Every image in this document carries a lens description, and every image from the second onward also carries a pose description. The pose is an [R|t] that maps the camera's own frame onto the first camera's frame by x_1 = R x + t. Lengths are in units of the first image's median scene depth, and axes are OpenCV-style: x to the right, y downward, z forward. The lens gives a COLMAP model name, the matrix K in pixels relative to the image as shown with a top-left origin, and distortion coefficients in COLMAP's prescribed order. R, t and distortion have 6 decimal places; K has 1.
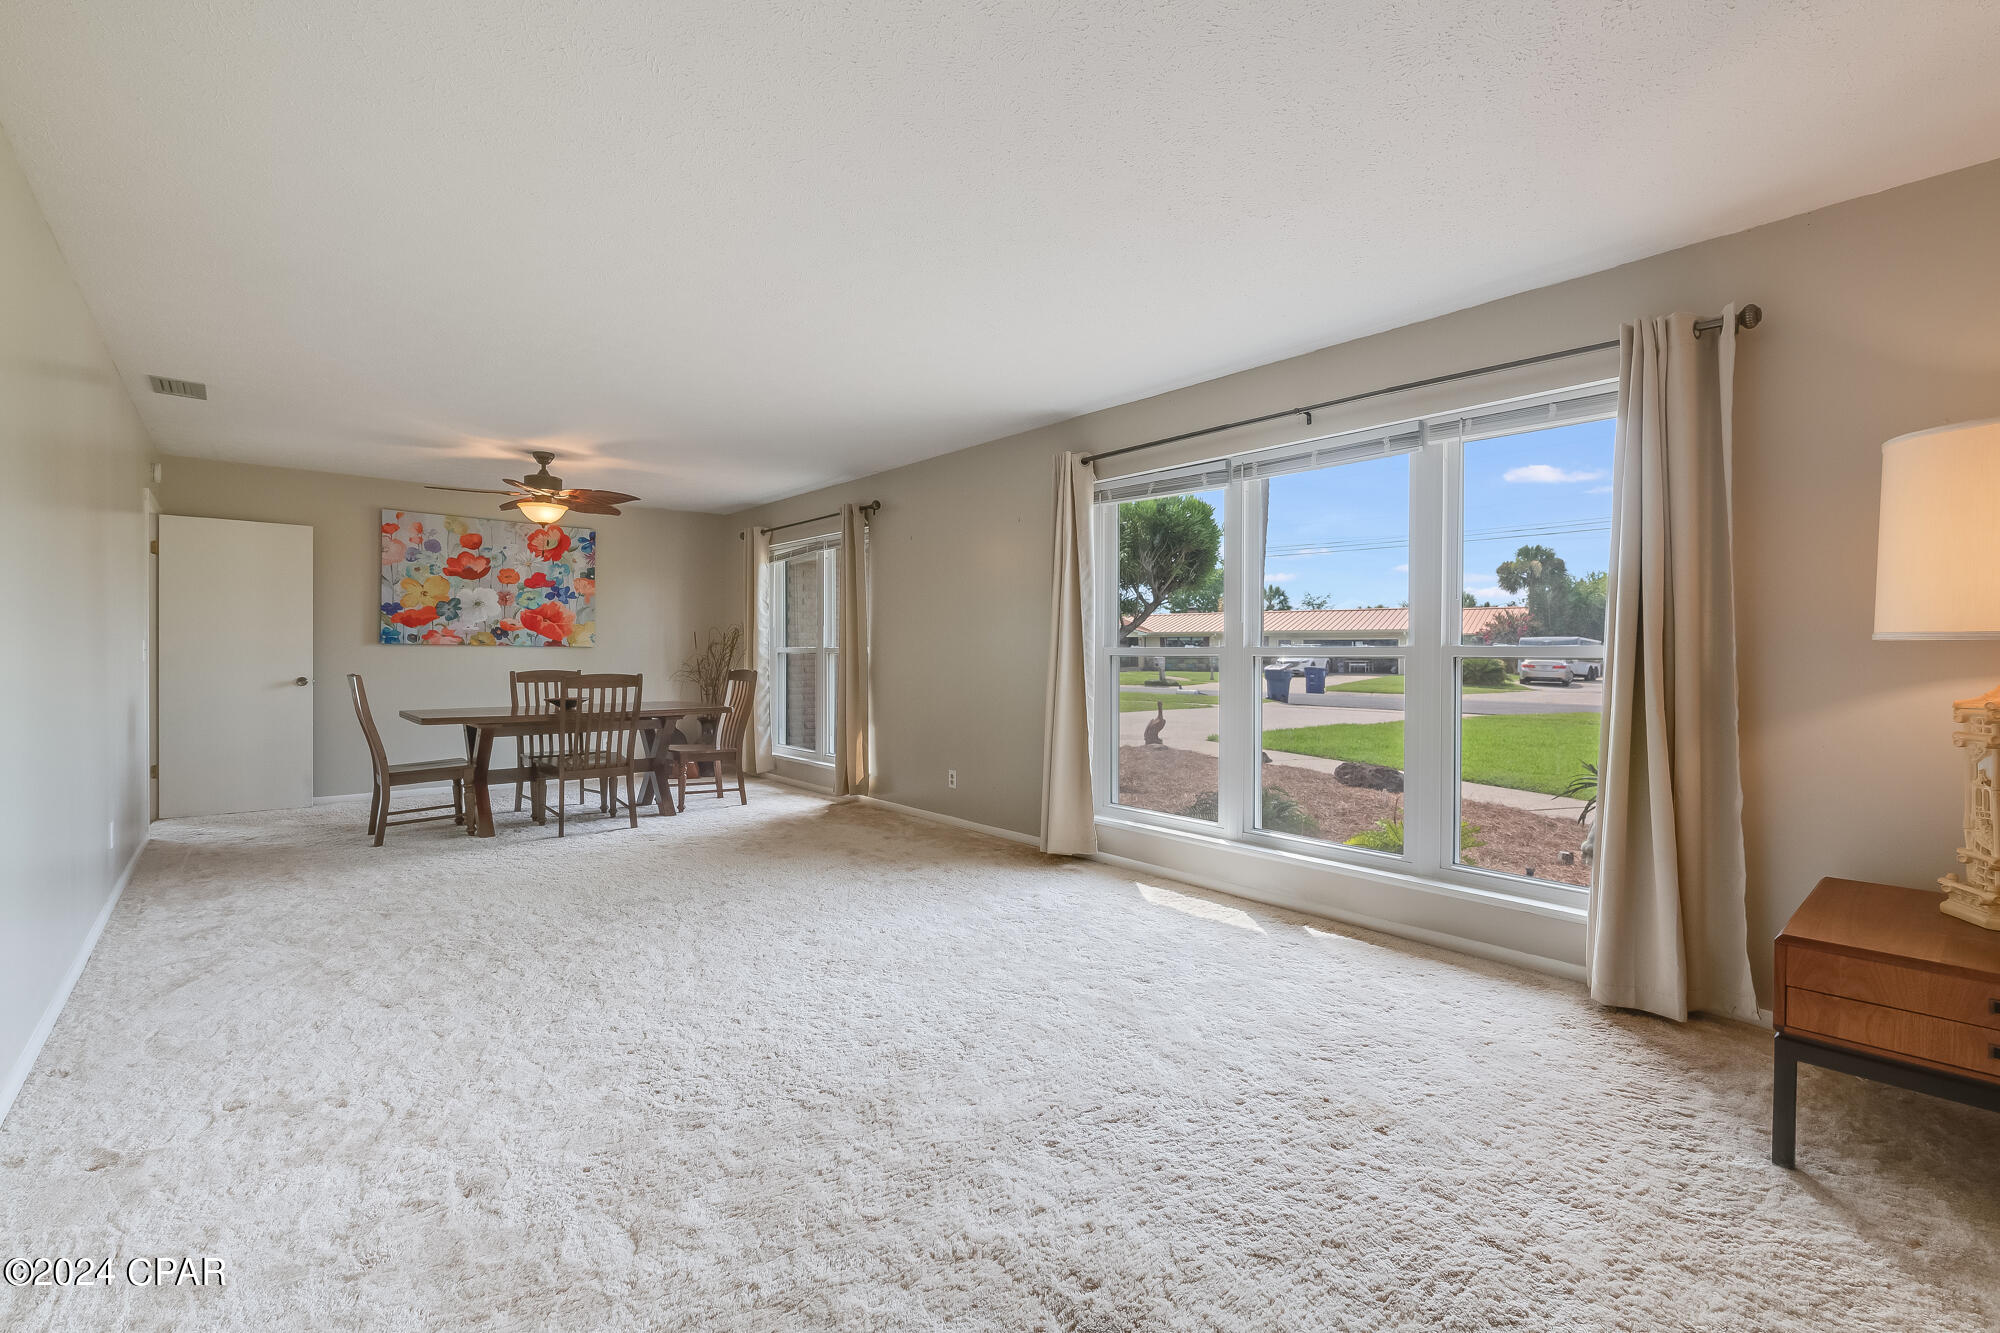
lens RADIAL K [[880.1, 0, 1006.0], [0, 880.1, 662.1], [0, 0, 1]] dist [0.000336, -0.004899]
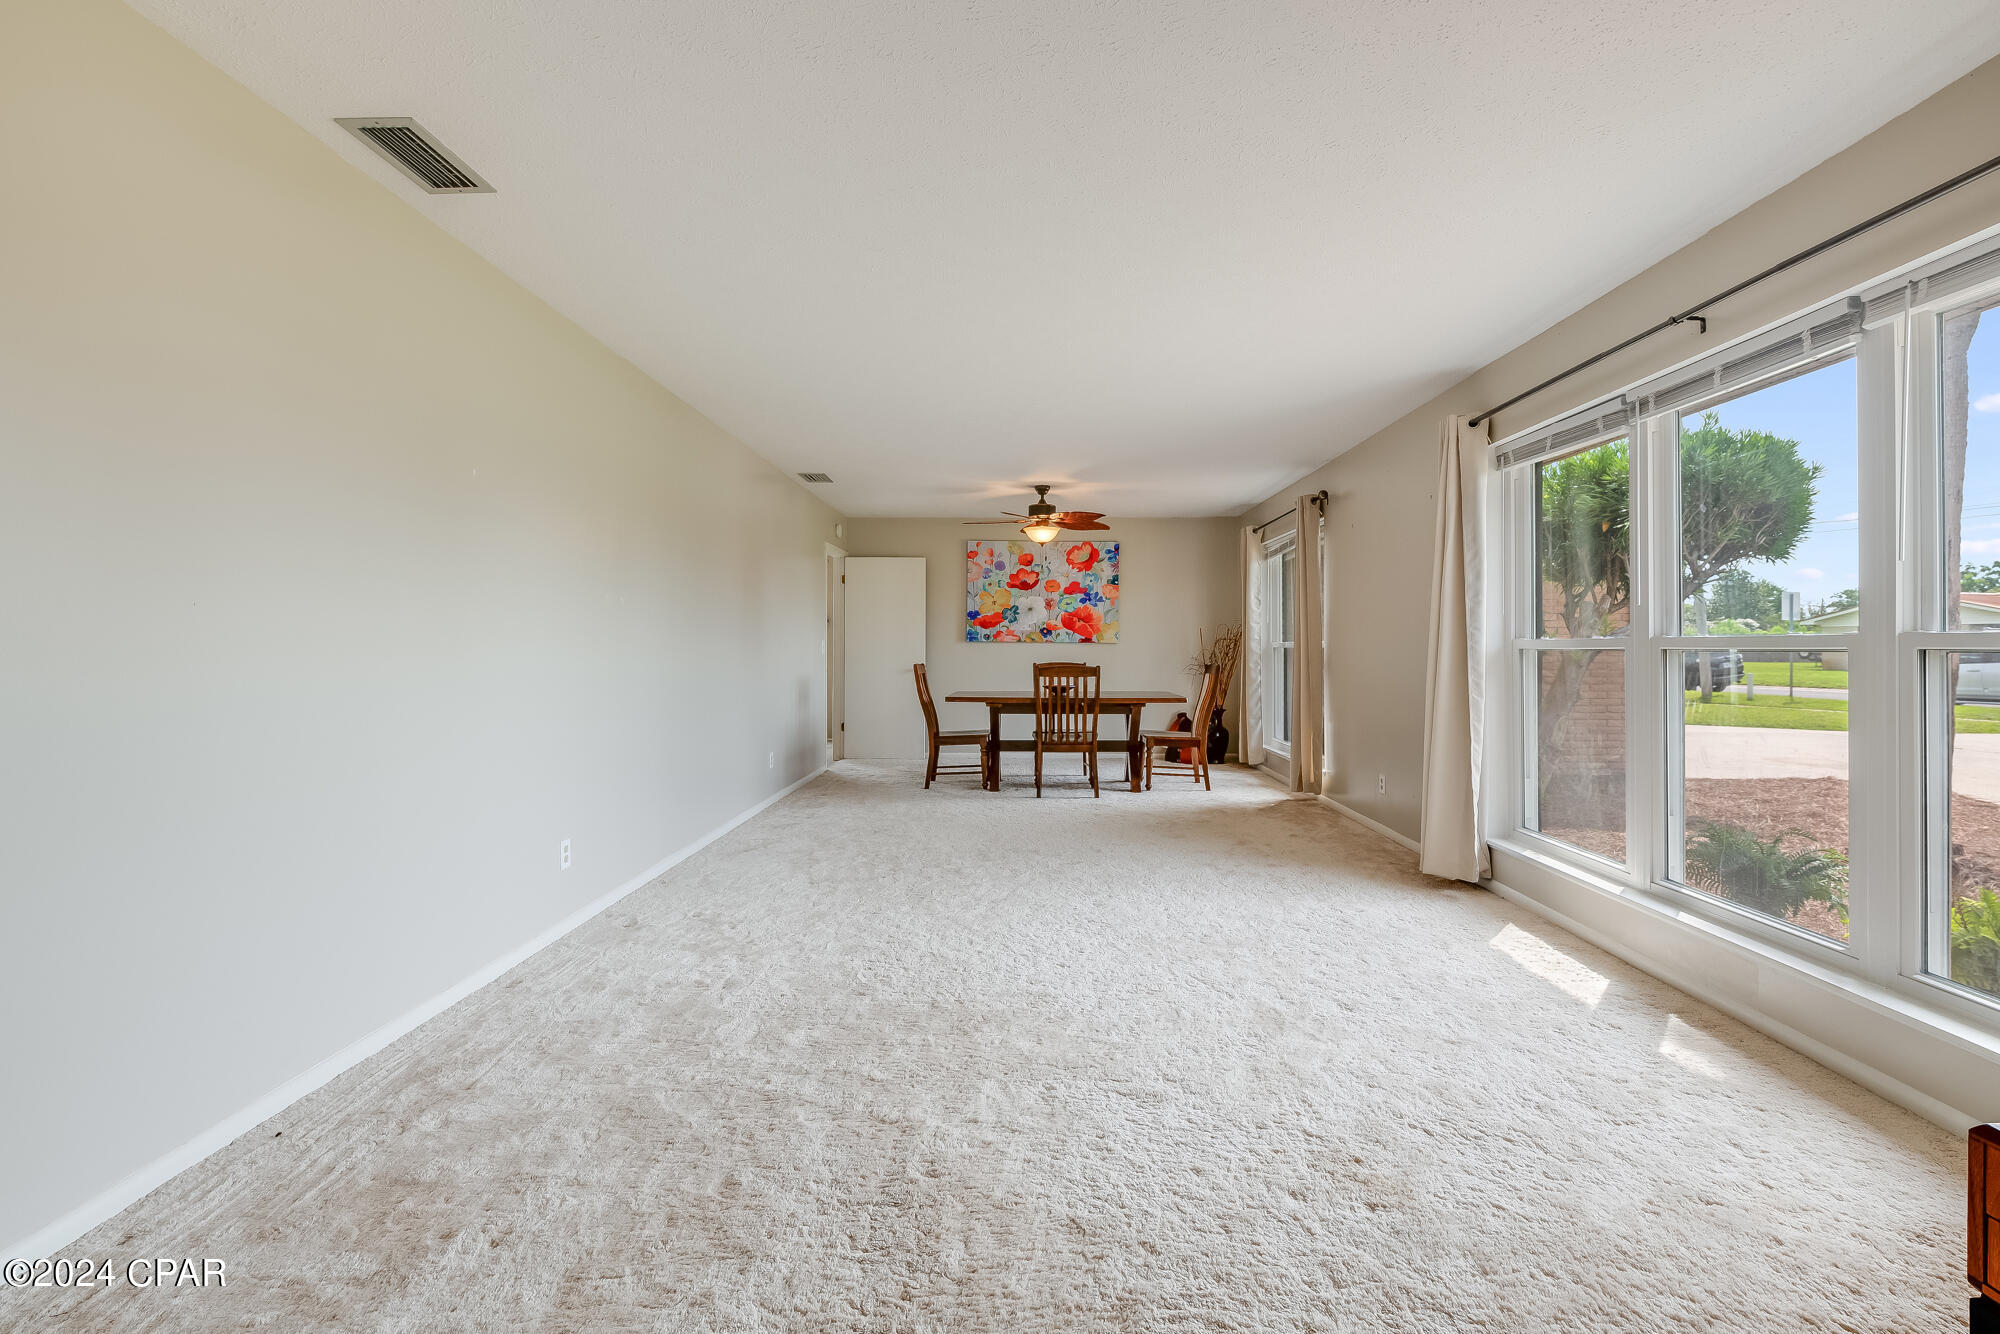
lens RADIAL K [[888.3, 0, 1009.1], [0, 888.3, 647.0], [0, 0, 1]] dist [-0.005433, -0.000689]
pose [[0.744217, -0.003091, -0.667931, 0.281701], [-0.005392, 0.999929, -0.010635, 0.001680], [0.667916, 0.011517, 0.744147, 0.047636]]
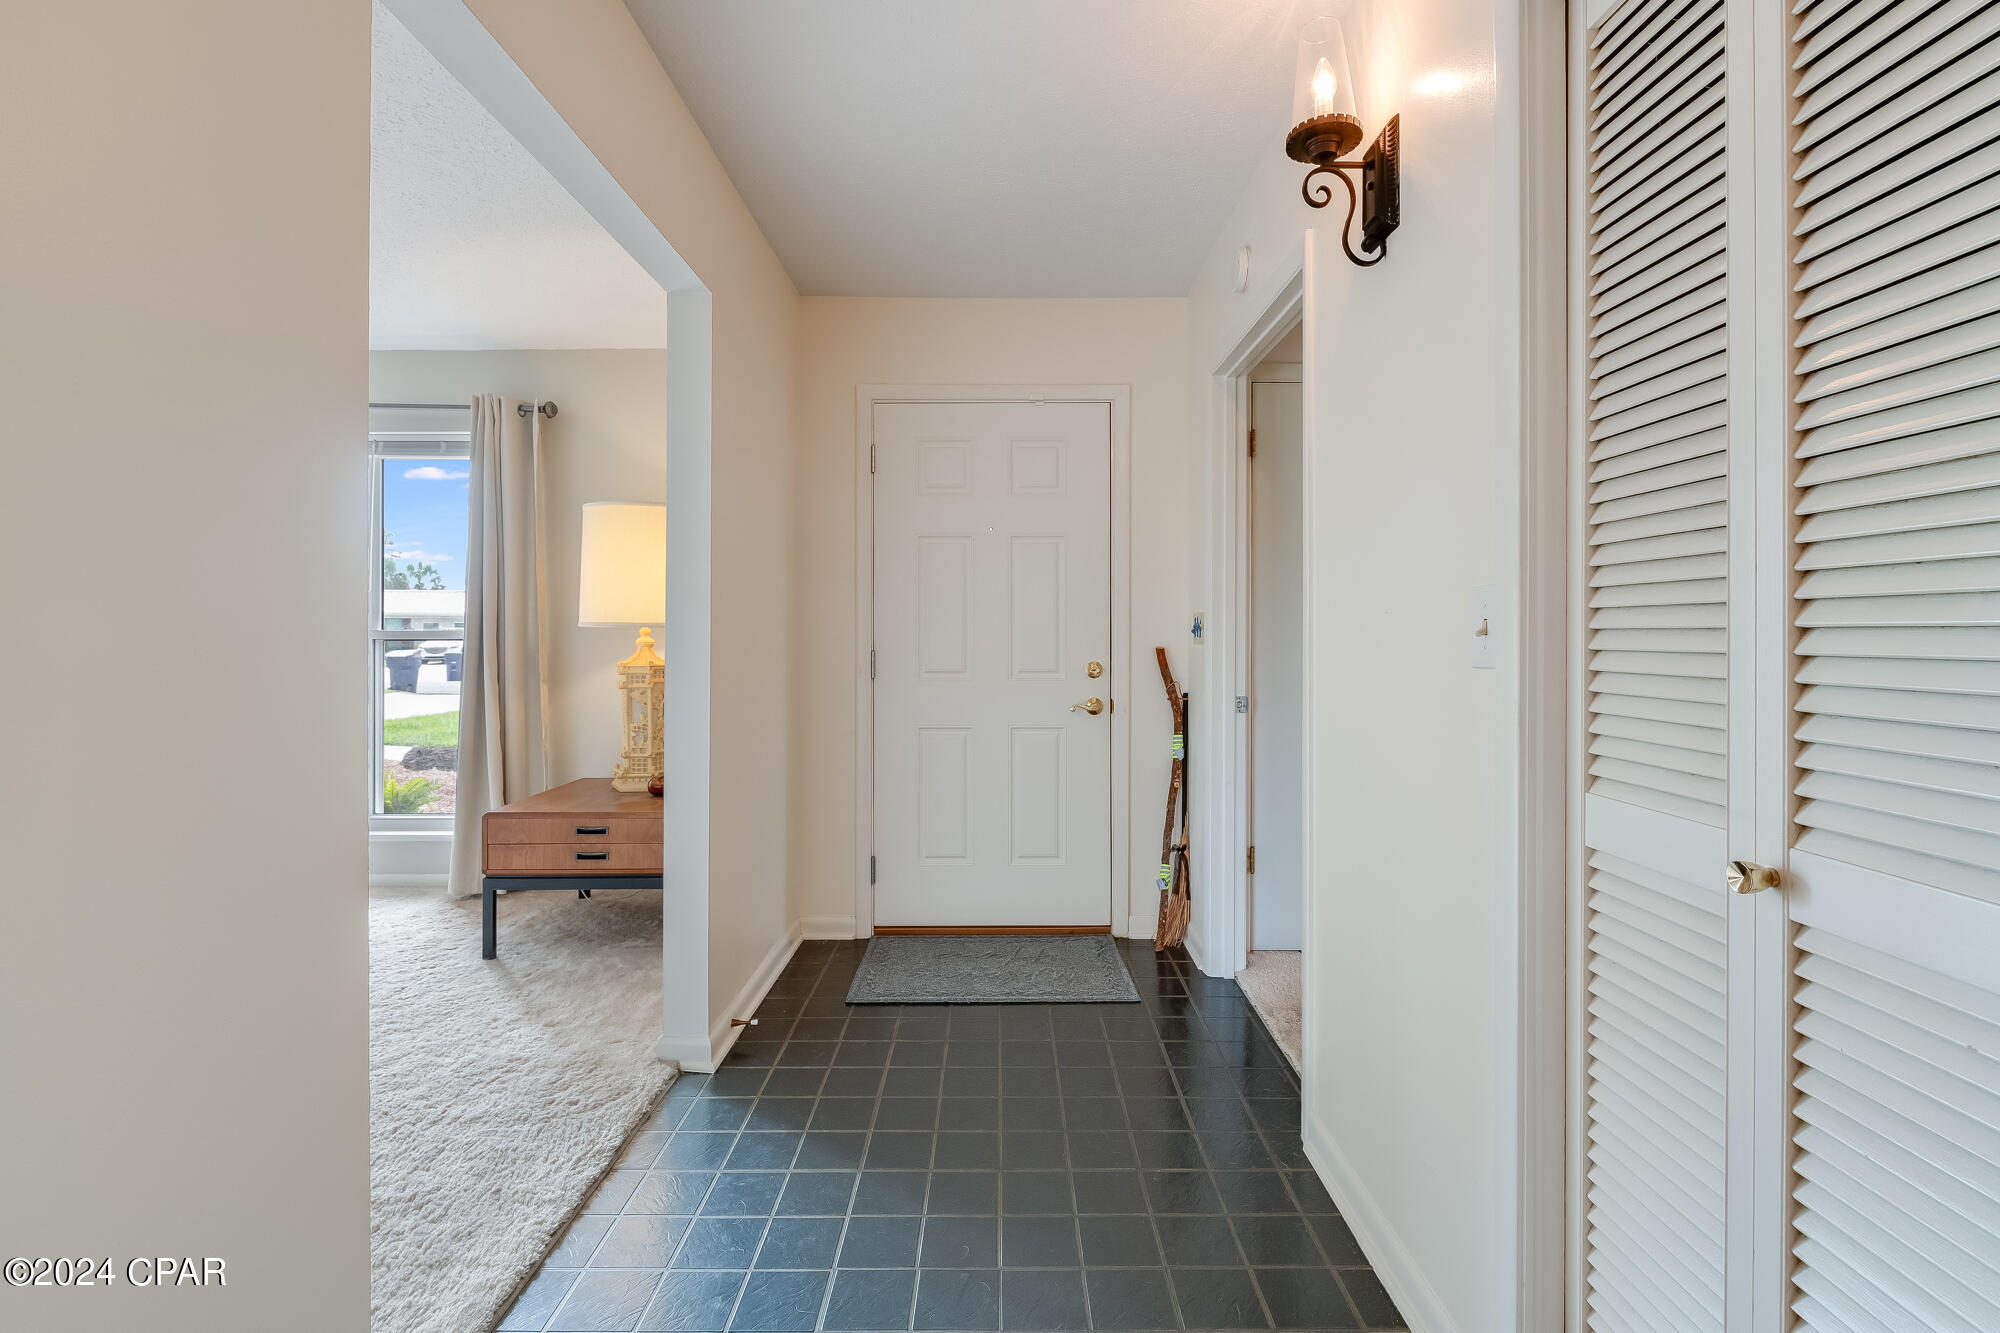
lens RADIAL K [[886.2, 0, 1007.7], [0, 886.2, 640.1], [0, 0, 1]] dist [0.001954, -0.000005]
pose [[0.644418, -0.000118, 0.764674, 0.094715], [0.006773, 0.999962, -0.005554, 0.005372], [-0.764644, 0.008758, 0.644394, -0.266583]]
